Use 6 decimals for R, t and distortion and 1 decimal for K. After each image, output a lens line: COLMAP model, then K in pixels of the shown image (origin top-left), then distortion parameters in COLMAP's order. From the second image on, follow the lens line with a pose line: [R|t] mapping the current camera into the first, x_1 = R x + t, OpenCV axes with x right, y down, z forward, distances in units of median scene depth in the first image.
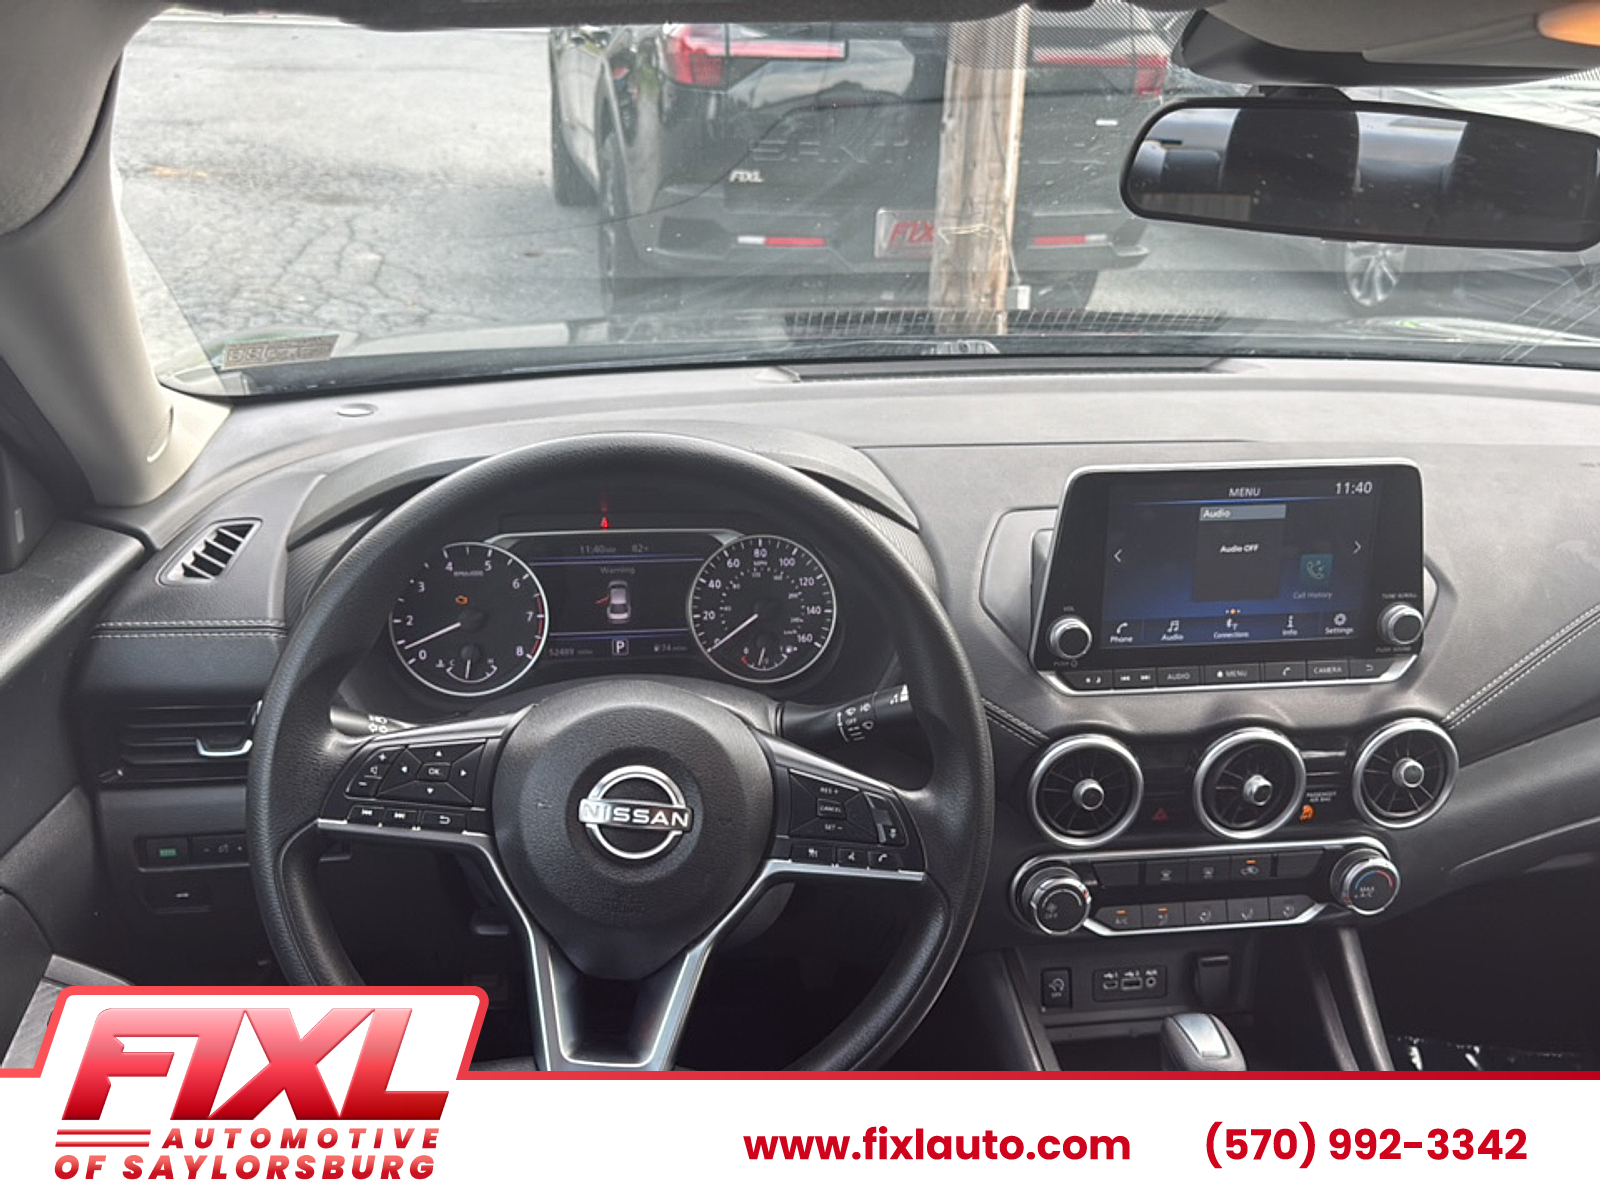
lens RADIAL K [[1453.4, 0, 800.0], [0, 1453.4, 600.0], [0, 0, 1]] dist [0.203337, -0.520784]
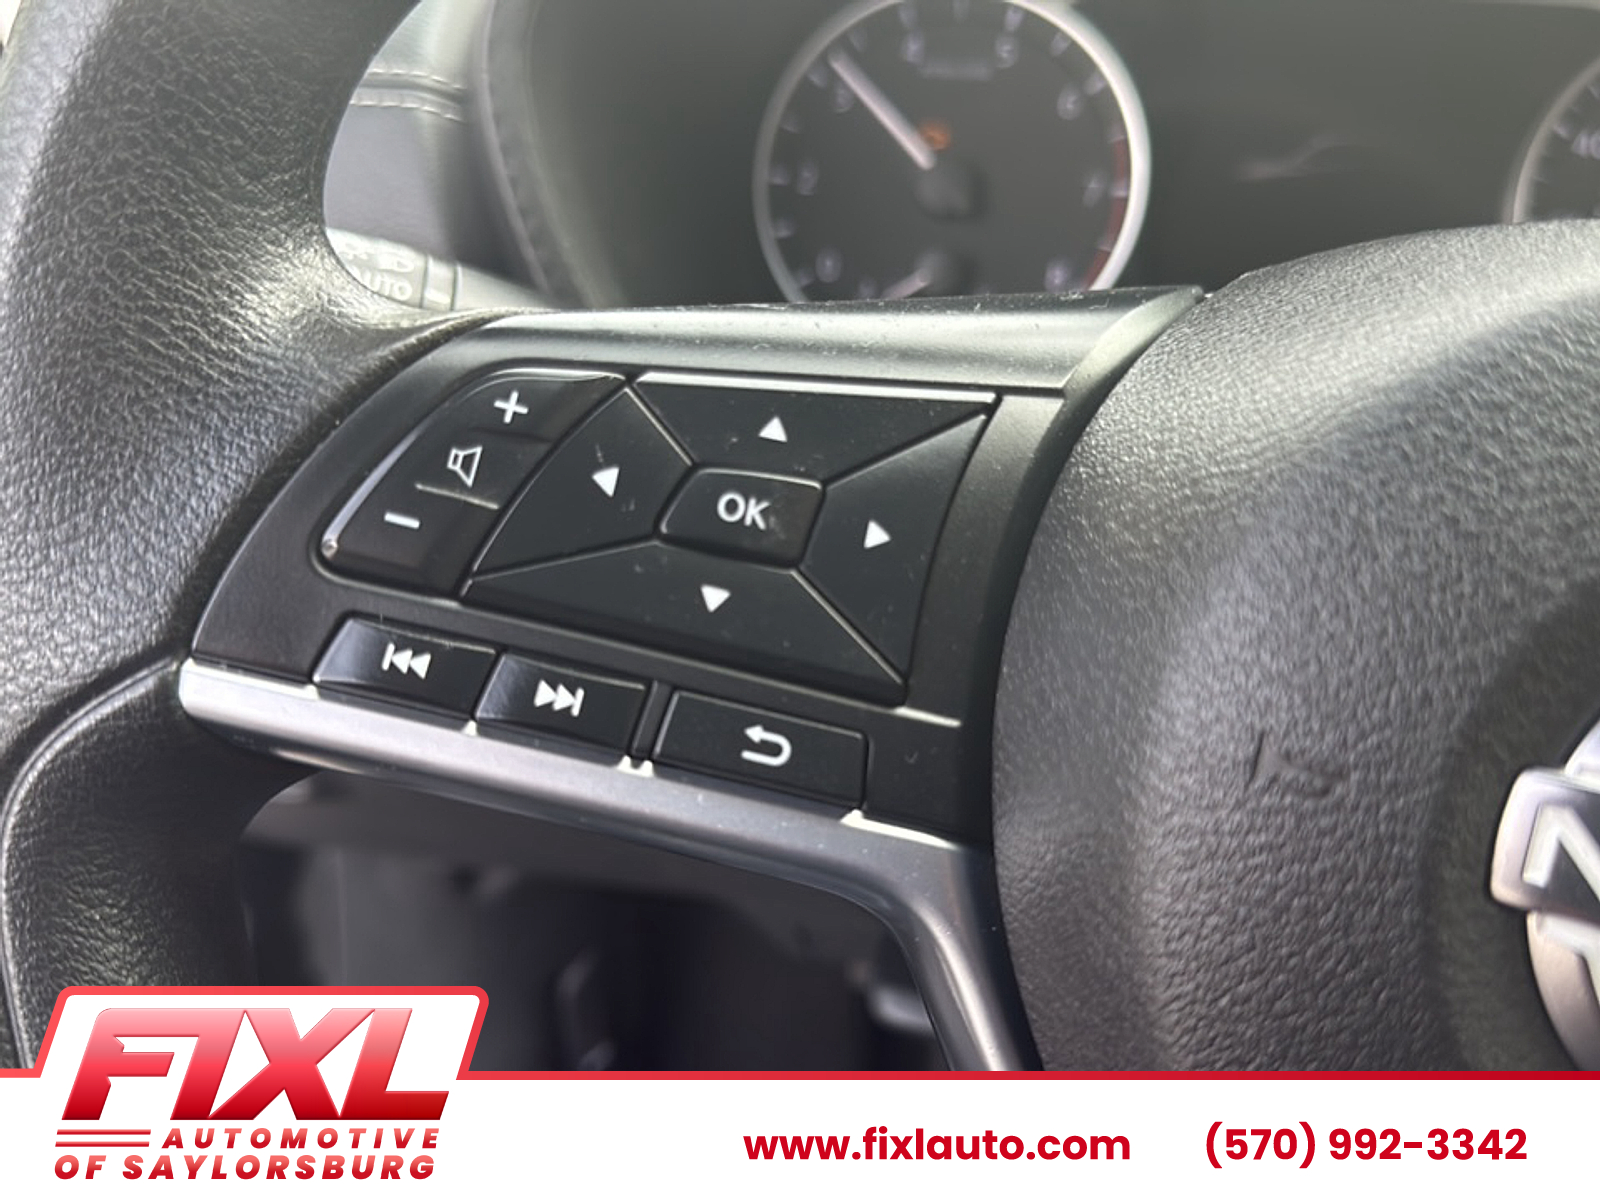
lens RADIAL K [[1468.5, 0, 800.0], [0, 1468.5, 600.0], [0, 0, 1]] dist [0.116866, -0.287710]
pose [[0.947223, 0.134406, -0.291039, -0.138289], [-0.095569, 0.984976, 0.143833, 0.076095], [0.305999, -0.108427, 0.945837, 0.622070]]
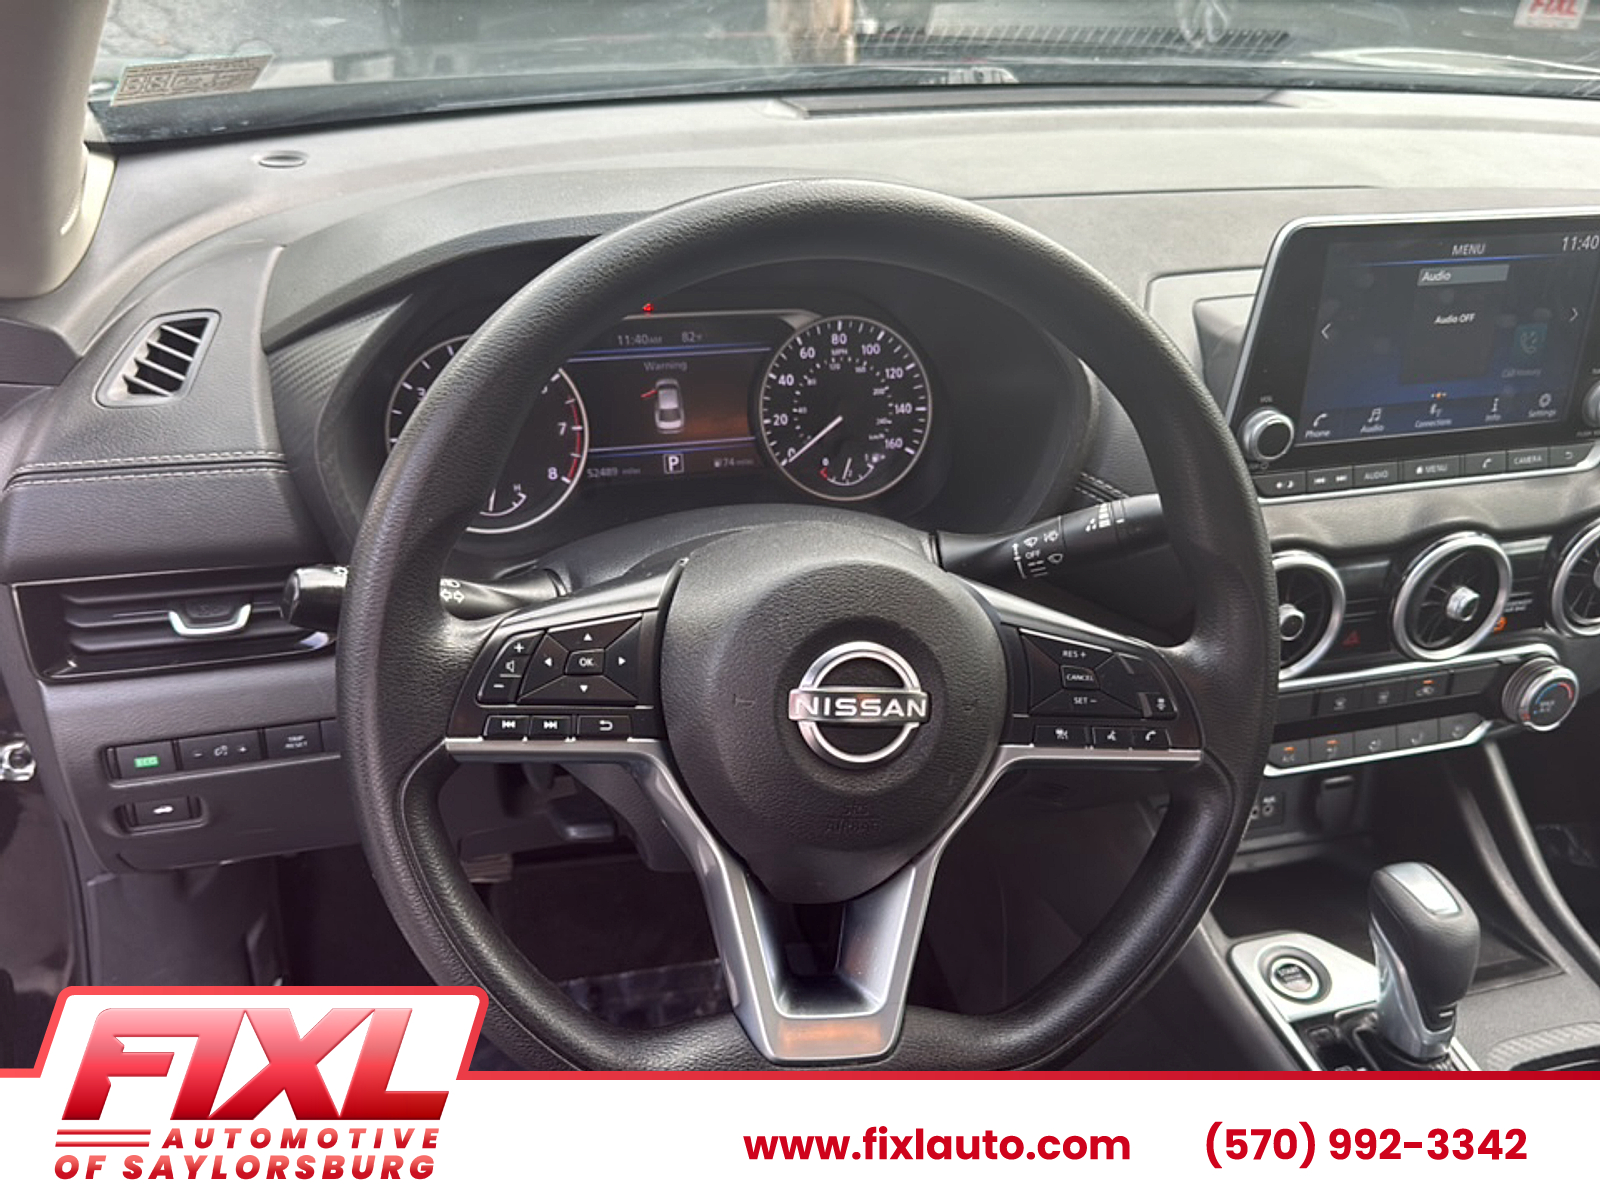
lens RADIAL K [[1469.7, 0, 806.1], [0, 1469.7, 605.5], [0, 0, 1]] dist [0.135684, -0.323946]
pose [[0.988293, -0.052323, 0.143313, -0.188461], [0.028732, 0.986375, 0.161985, -0.021651], [-0.149836, -0.155971, 0.976331, 0.205473]]
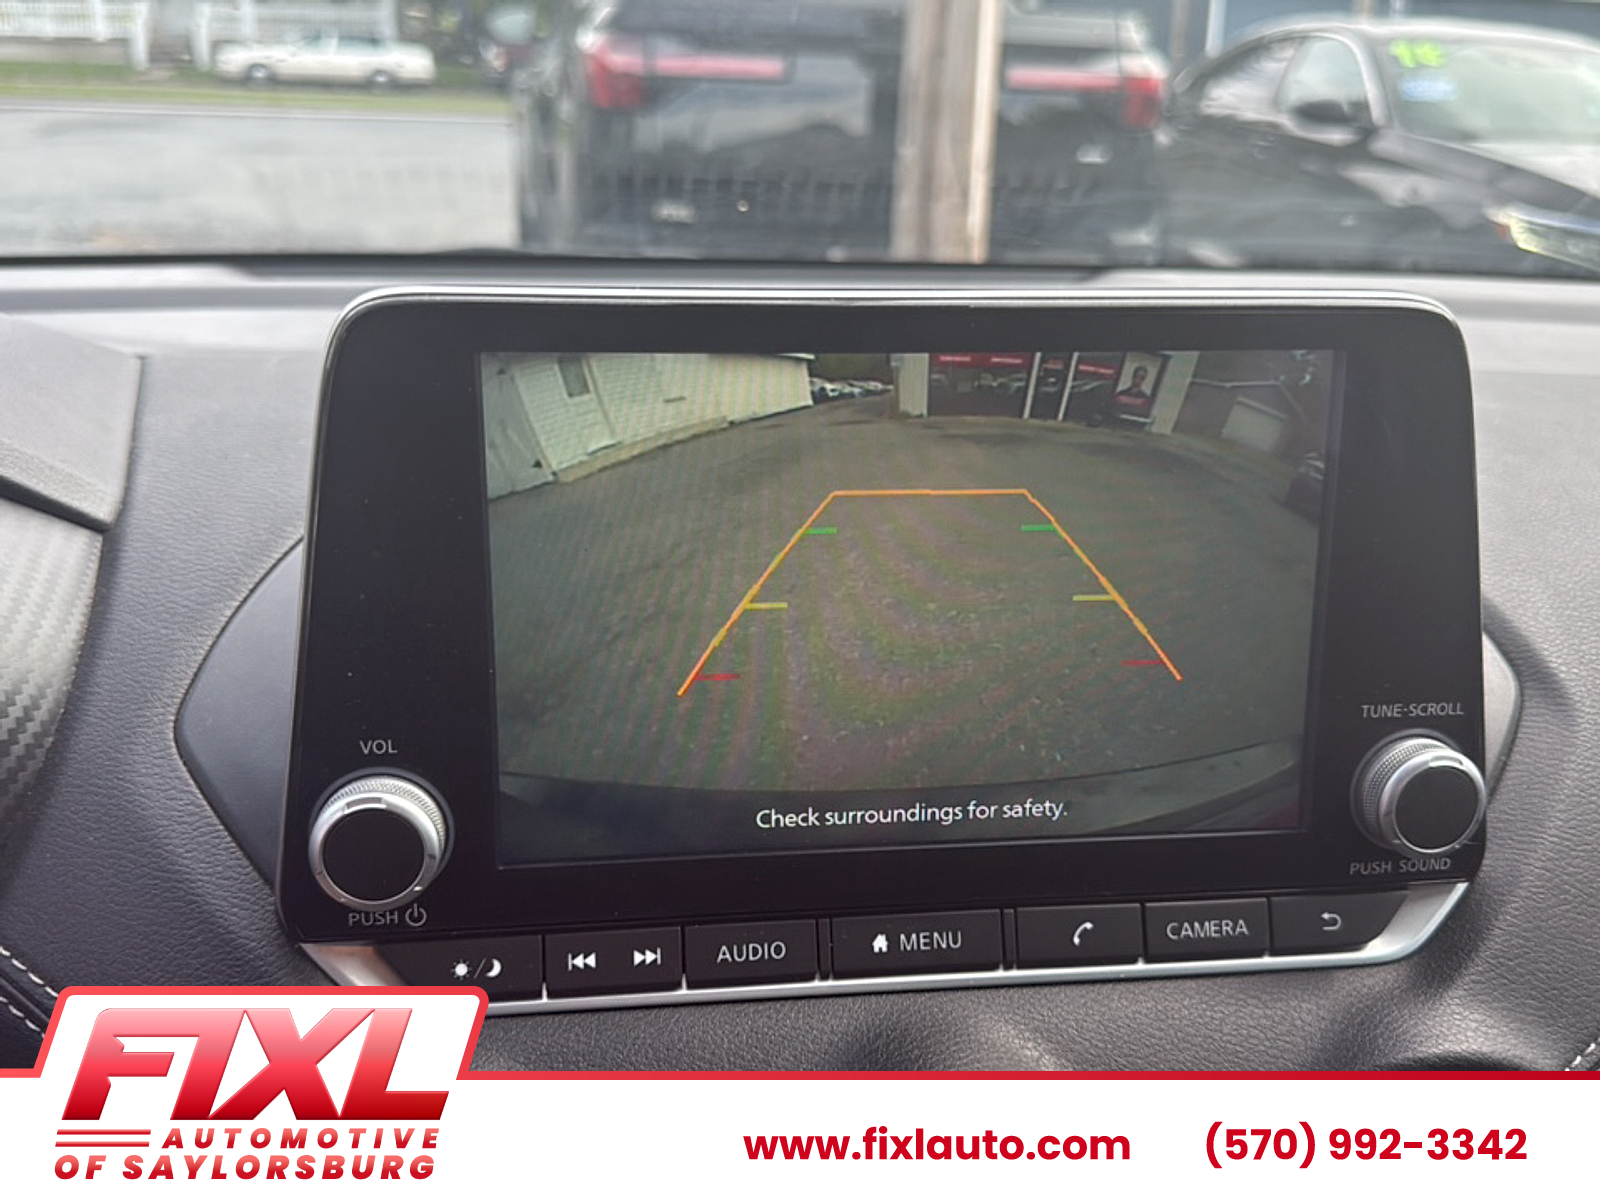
lens RADIAL K [[1469.7, 0, 806.1], [0, 1469.7, 605.5], [0, 0, 1]] dist [0.135684, -0.323946]
pose [[0.999698, 0.001627, -0.024507, 0.275300], [-0.003334, 0.997558, -0.069762, -0.002680], [0.024333, 0.069823, 0.997263, 0.657687]]
